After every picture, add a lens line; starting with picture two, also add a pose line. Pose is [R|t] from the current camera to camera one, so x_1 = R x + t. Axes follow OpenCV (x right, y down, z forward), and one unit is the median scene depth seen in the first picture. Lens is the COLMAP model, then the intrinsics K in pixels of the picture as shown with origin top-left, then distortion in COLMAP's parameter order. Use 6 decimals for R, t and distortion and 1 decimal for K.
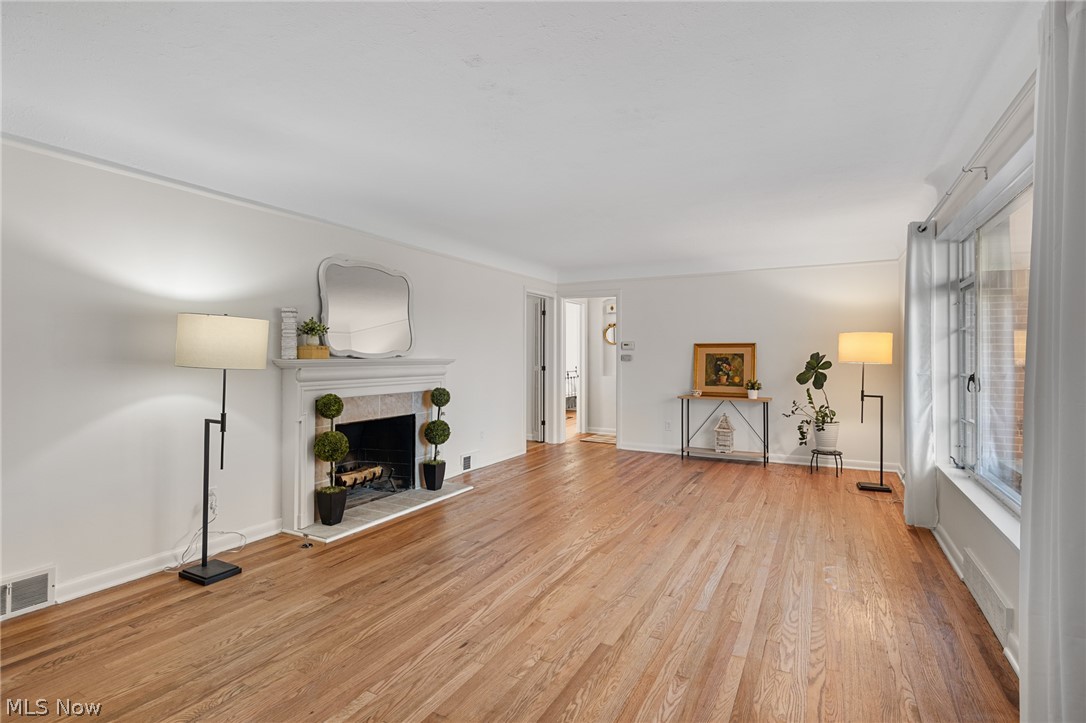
lens RADIAL K [[539.2, 0, 543.0], [0, 539.2, 361.5], [0, 0, 1]] dist [-0.001968, -0.000438]
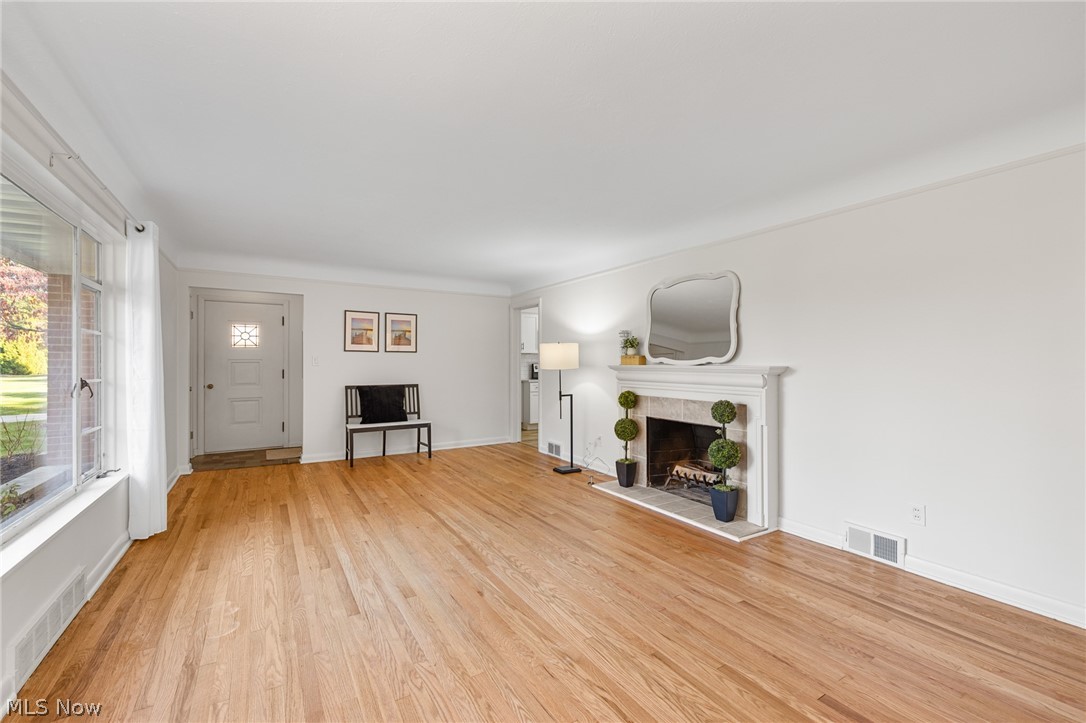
lens RADIAL K [[460.8, 0, 543.0], [0, 460.8, 361.5], [0, 0, 1]] dist [0.000287, -0.000261]
pose [[-0.515257, -0.004572, -0.857024, 0.827978], [-0.009922, 0.999951, 0.000631, -0.014476], [0.856978, 0.008829, -0.515277, 1.640745]]
